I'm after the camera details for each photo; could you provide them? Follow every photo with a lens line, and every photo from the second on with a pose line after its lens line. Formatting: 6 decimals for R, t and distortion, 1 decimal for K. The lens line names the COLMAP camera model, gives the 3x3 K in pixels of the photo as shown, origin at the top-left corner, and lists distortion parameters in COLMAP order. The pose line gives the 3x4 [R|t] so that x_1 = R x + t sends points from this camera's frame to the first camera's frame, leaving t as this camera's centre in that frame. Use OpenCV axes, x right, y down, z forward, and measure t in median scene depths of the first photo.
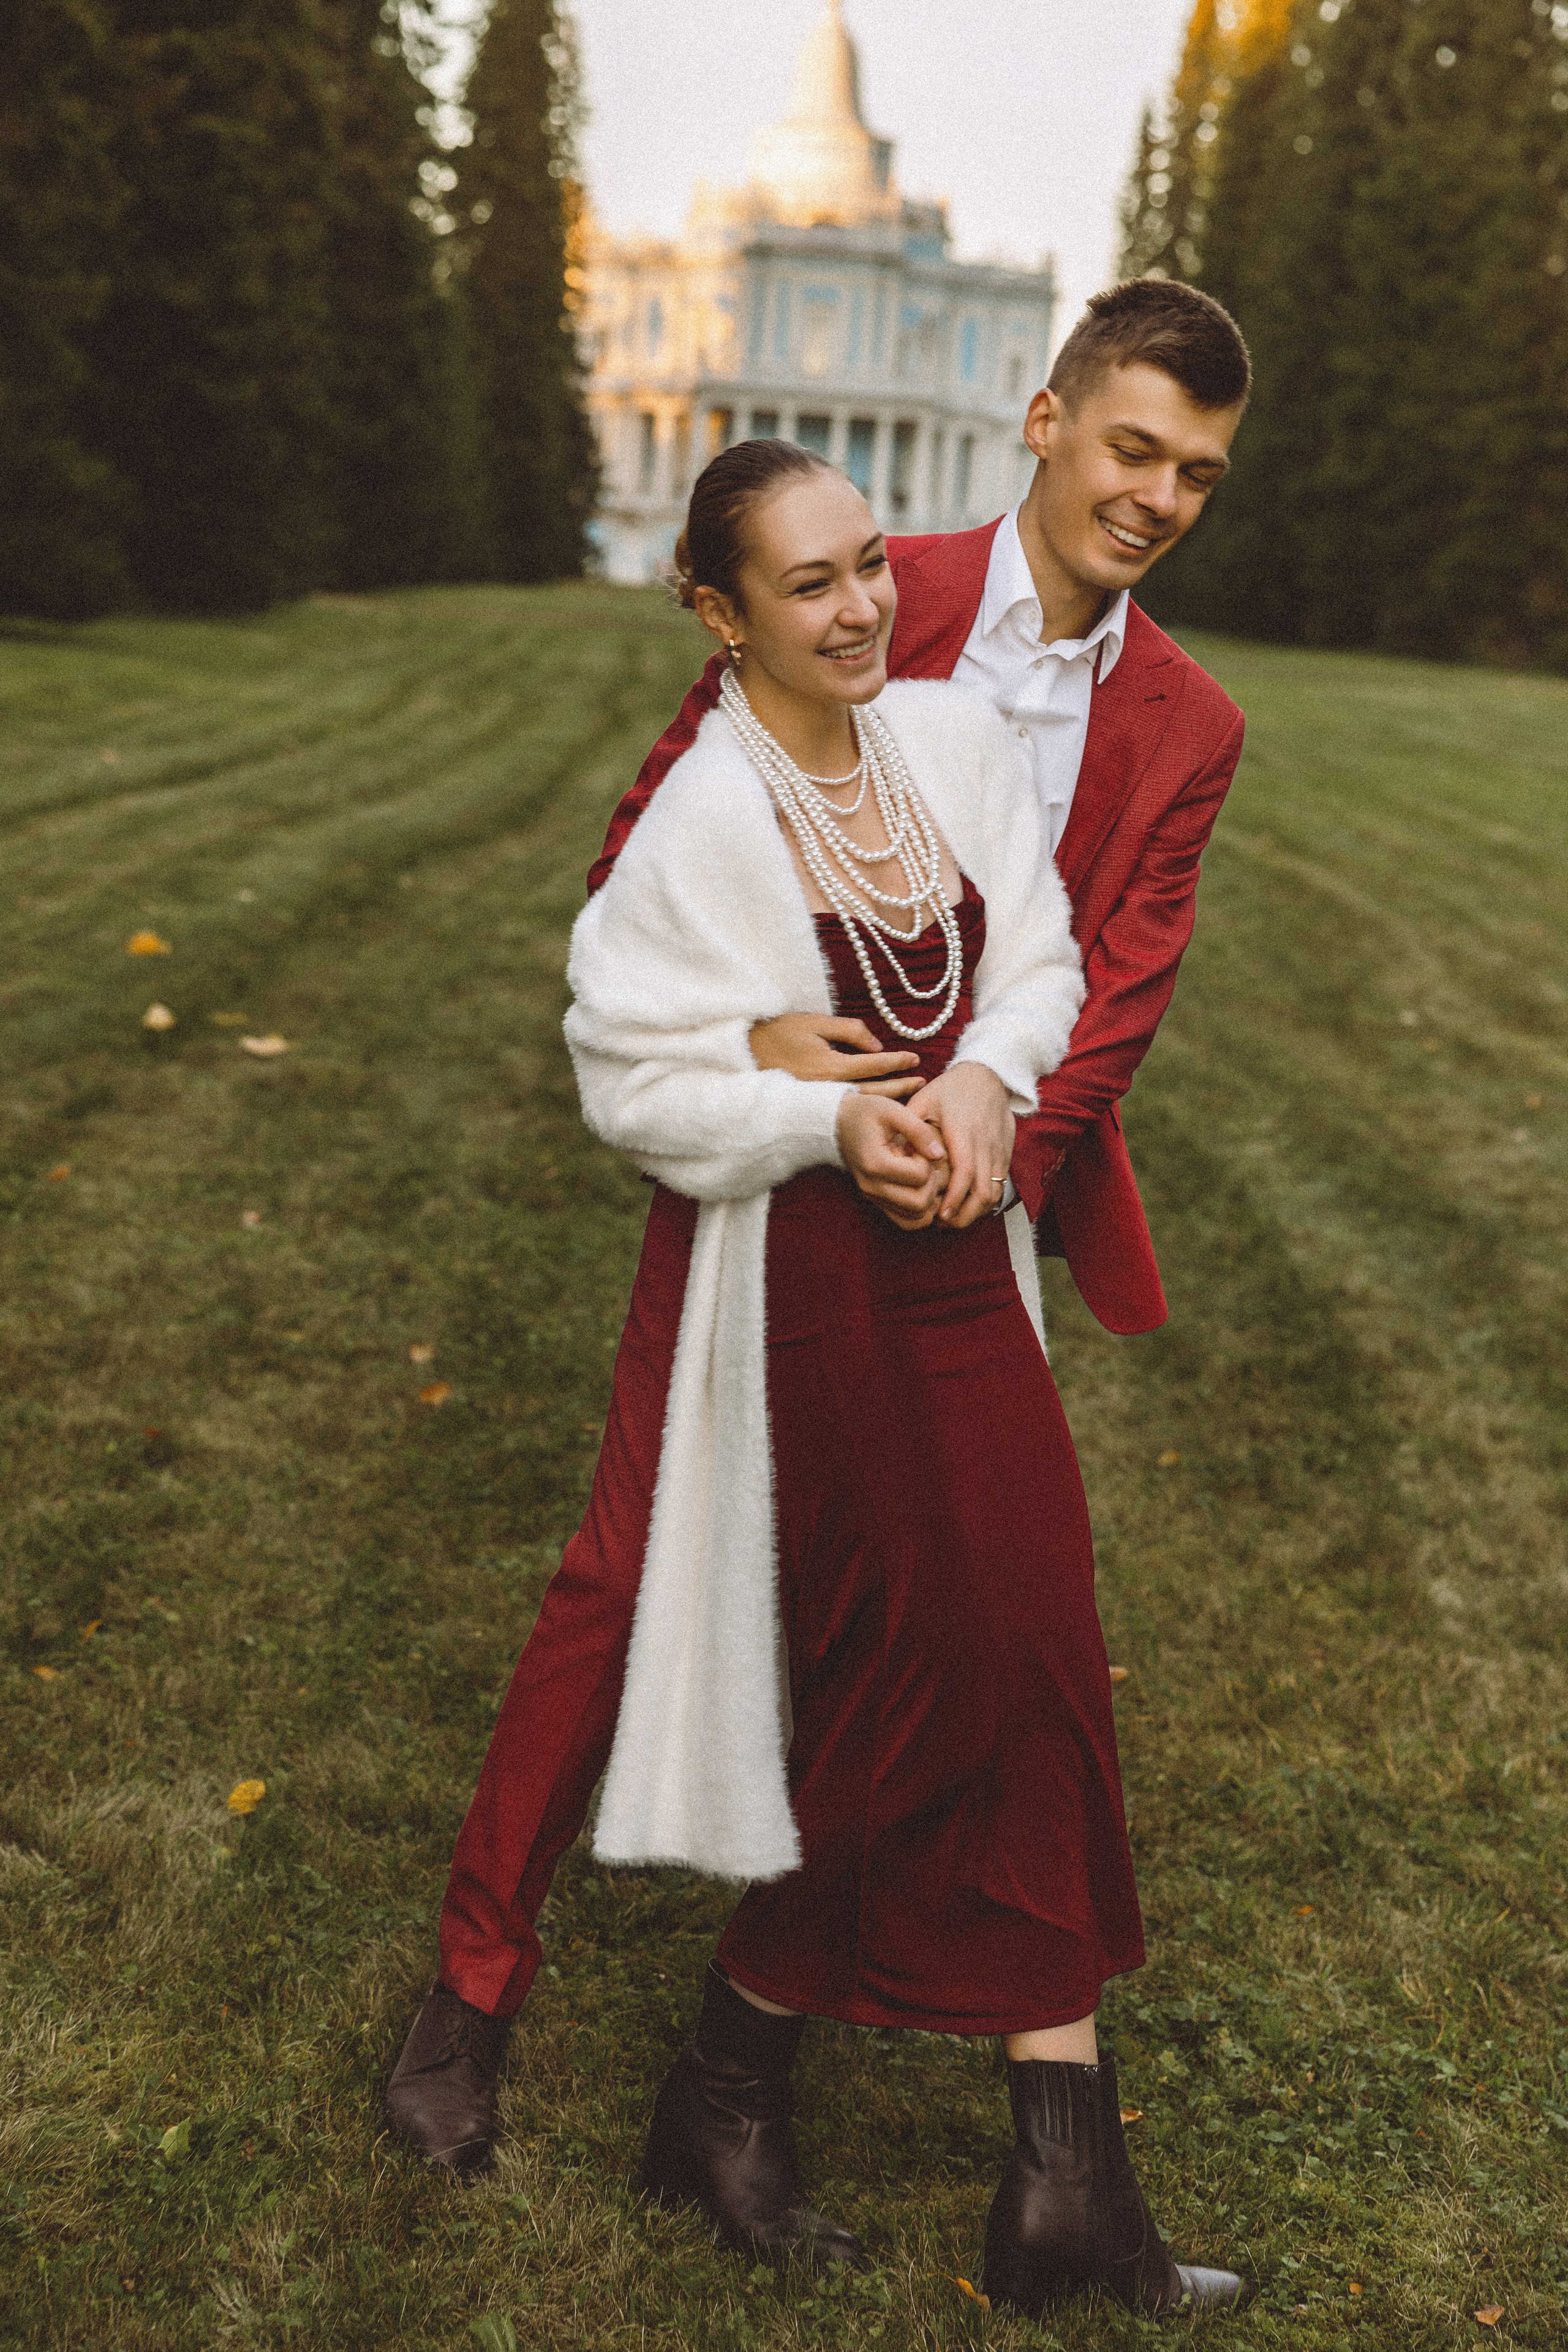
lens RADIAL K [[3733.8, 0, 764.5], [0, 3733.8, 1184.7], [0, 0, 1]] dist [0.321819, 0.000000]
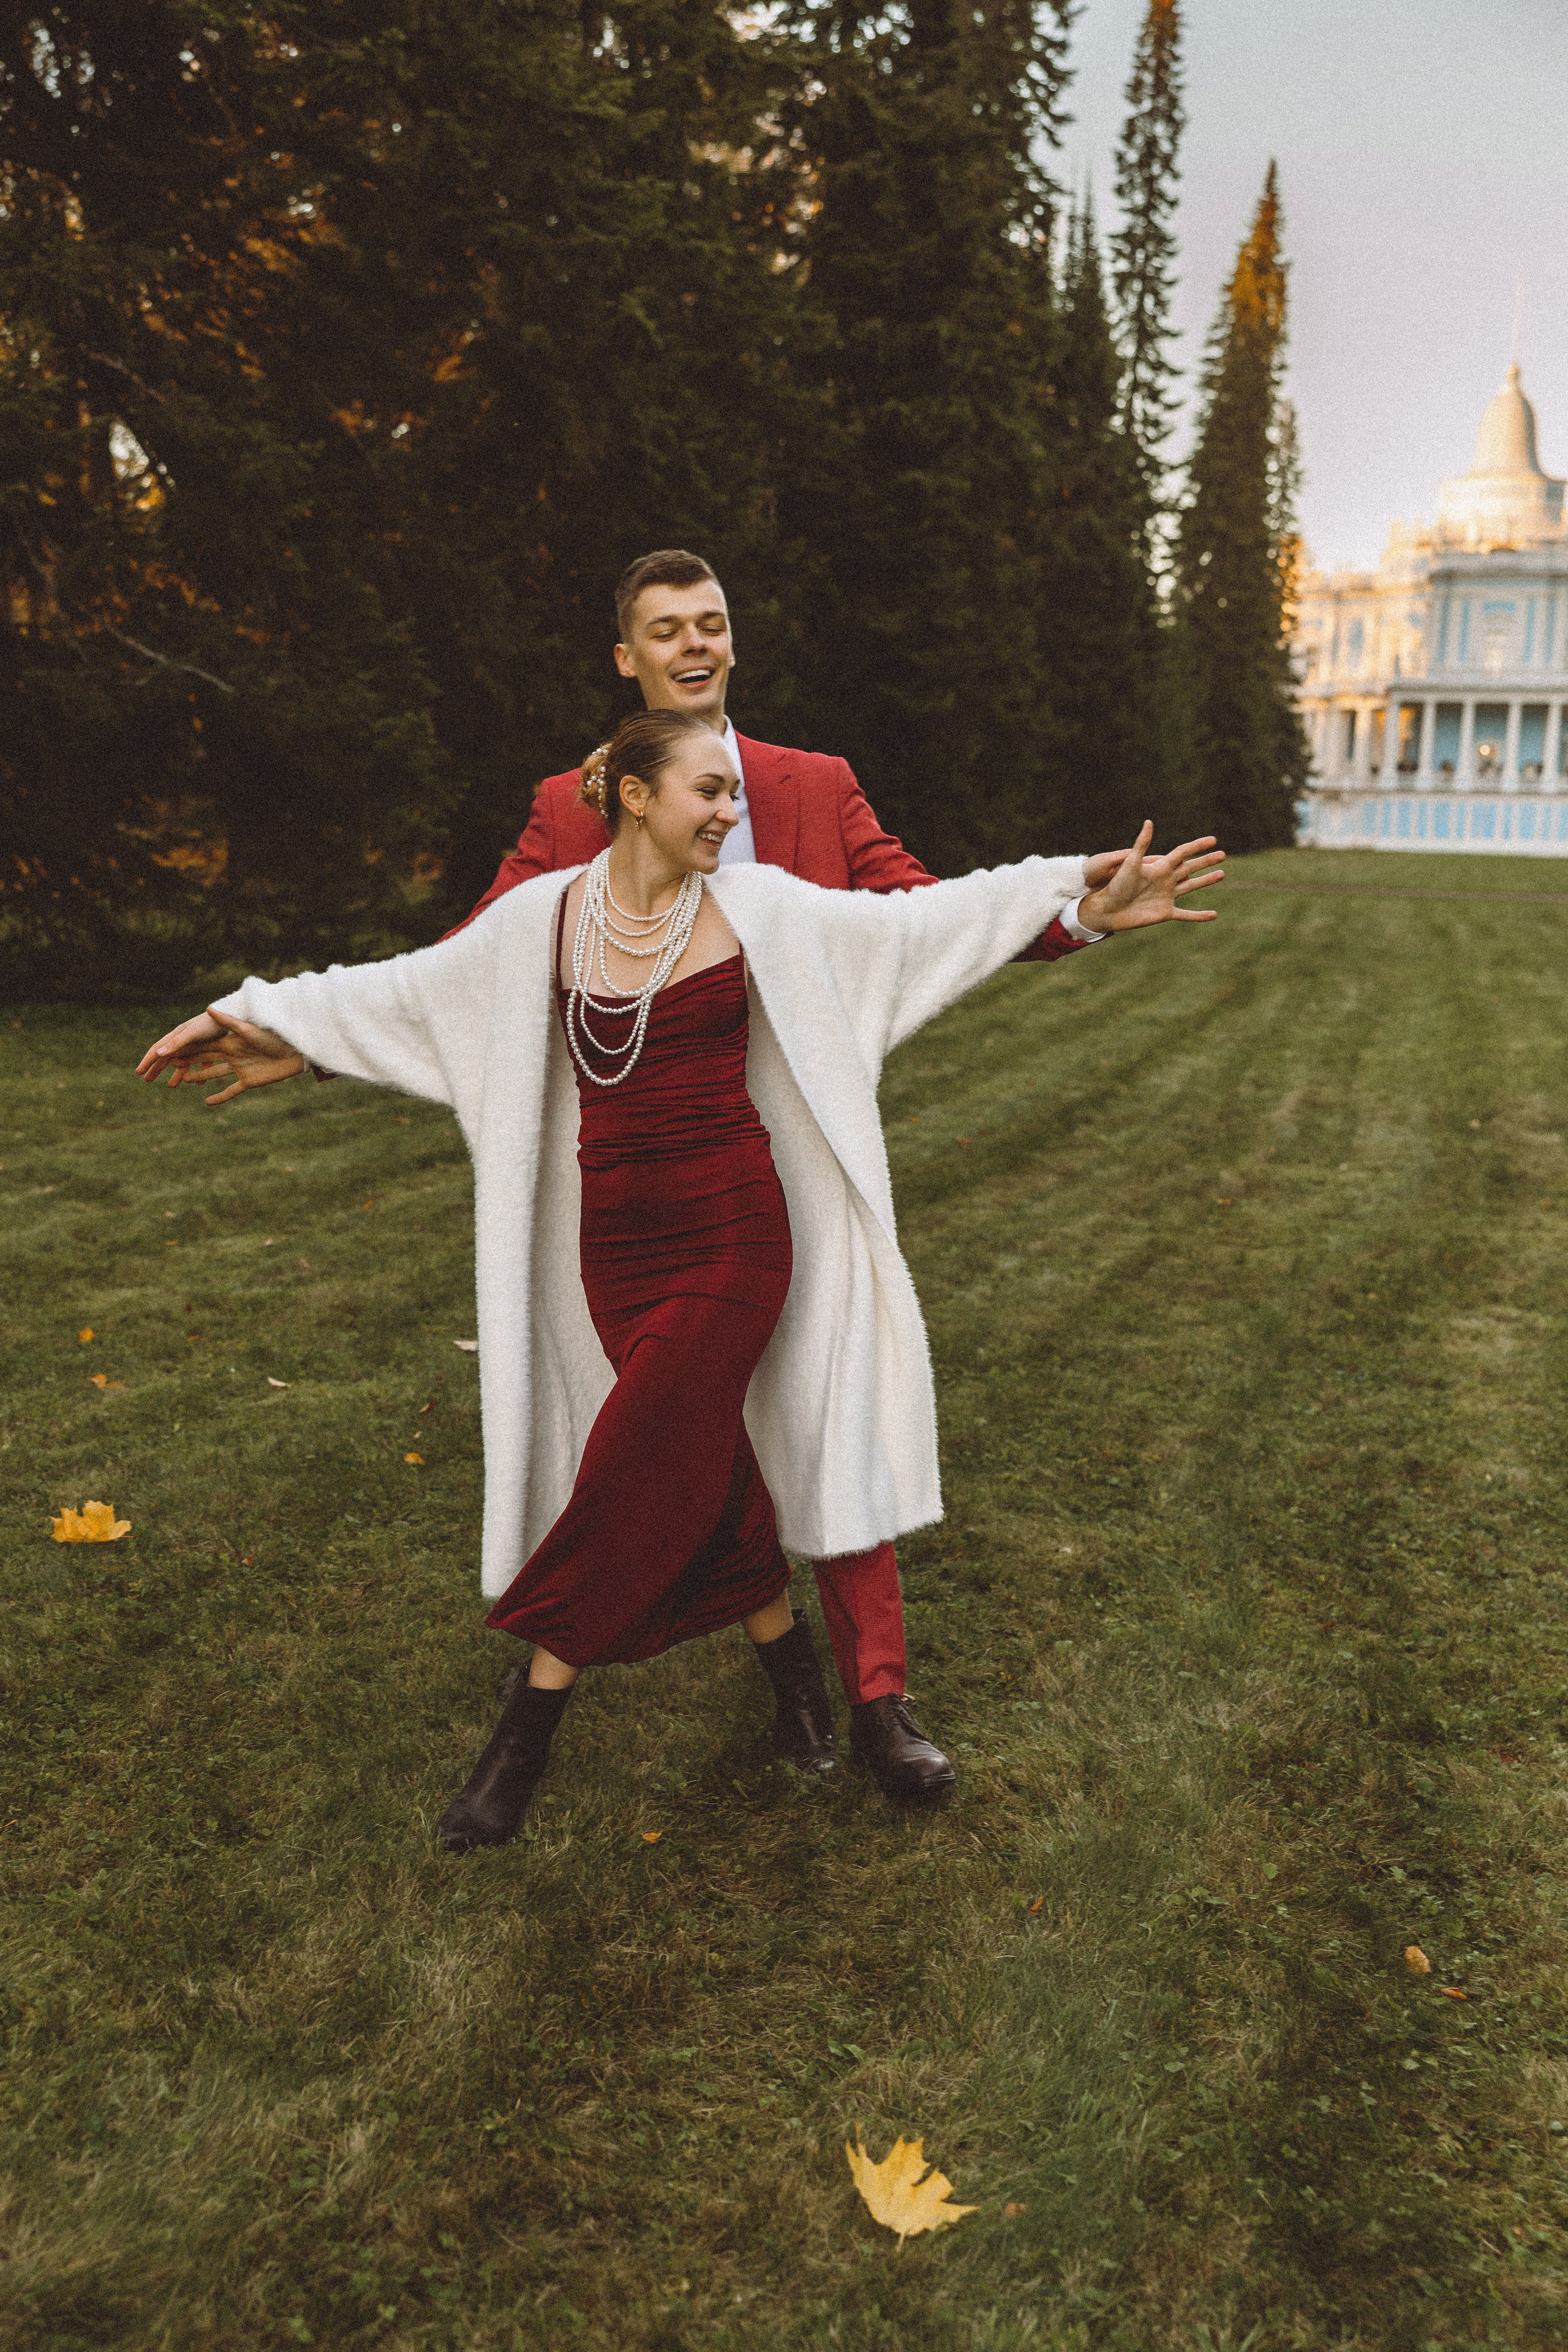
lens RADIAL K [[2810.1, 0, 658.7], [0, 2810.1, 1249.3], [0, 0, 1]] dist [0.114895, 0.000000]
pose [[0.962628, 0.003279, -0.270809, 0.015941], [-0.008937, 0.999767, -0.019664, -0.035657], [0.270681, 0.021350, 0.962432, 0.218255]]
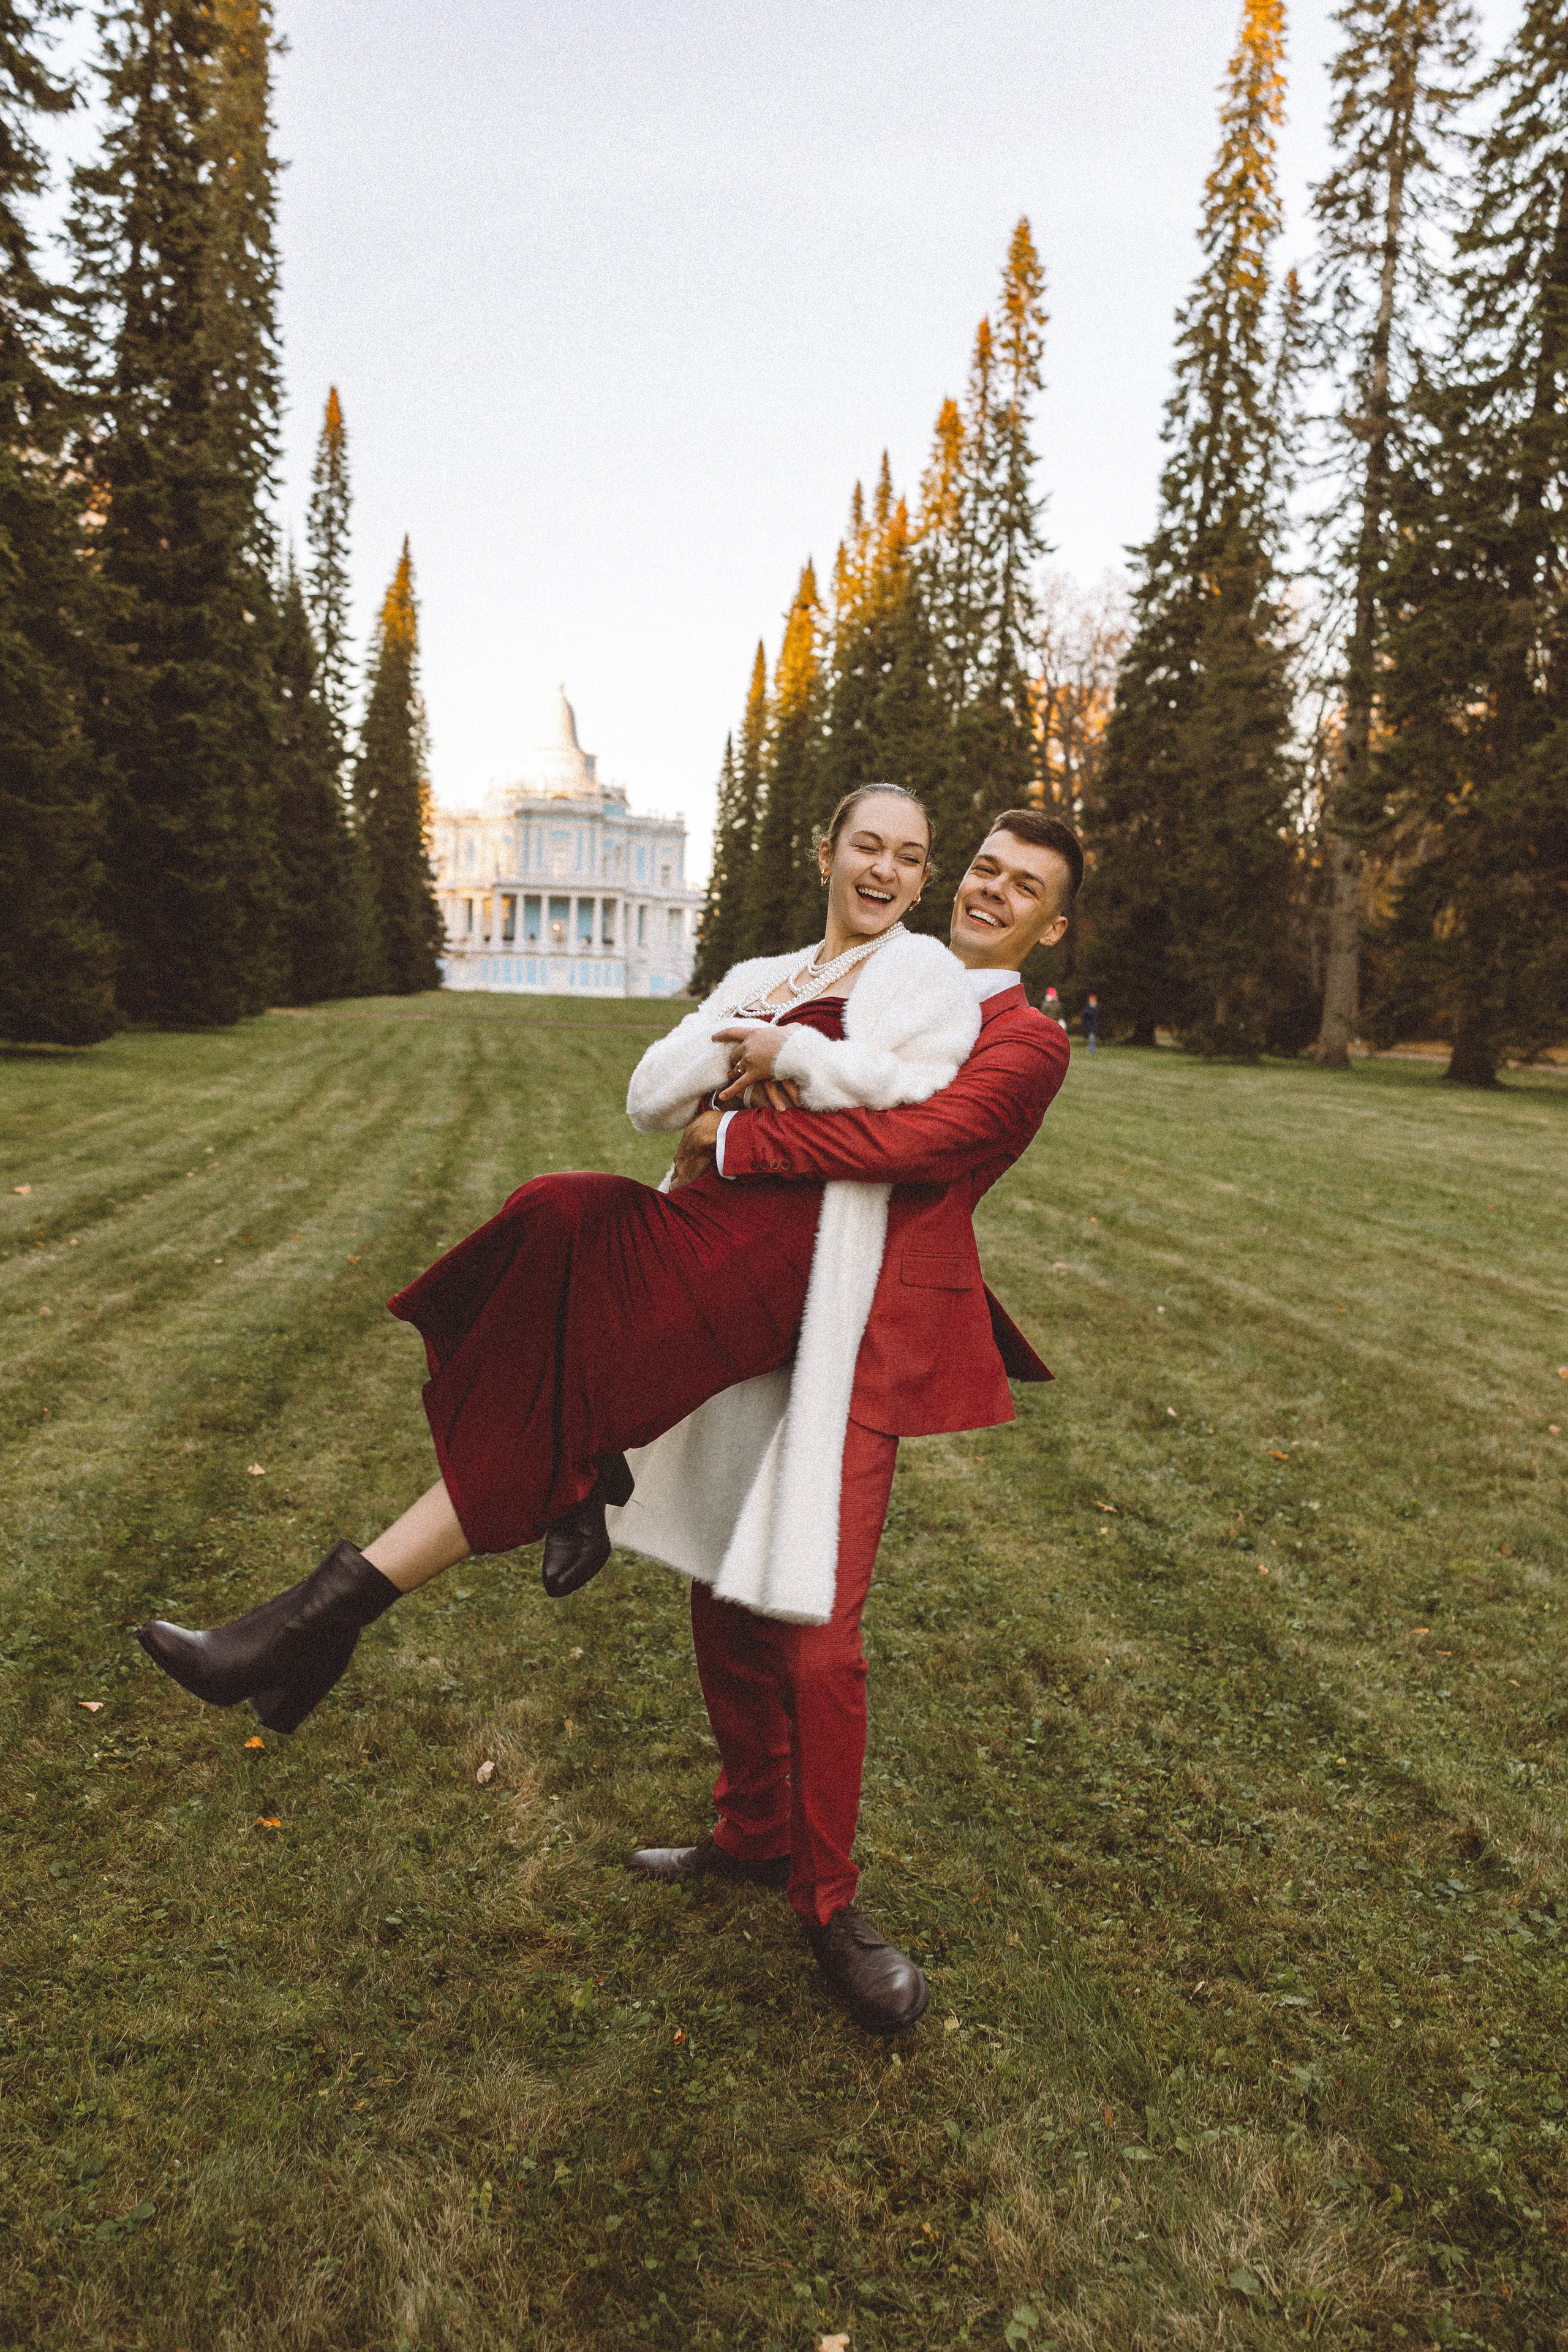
lens RADIAL K [[1931.7, 0, 700.0], [0, 1931.7, 1150.9], [0, 0, 1]] dist [-0.020104, 0.025889]
pose [[0.995375, -0.042835, 0.085985, -0.019990], [0.048867, 0.996398, -0.069309, -0.052717], [-0.082707, 0.073190, 0.993883, 0.302301]]
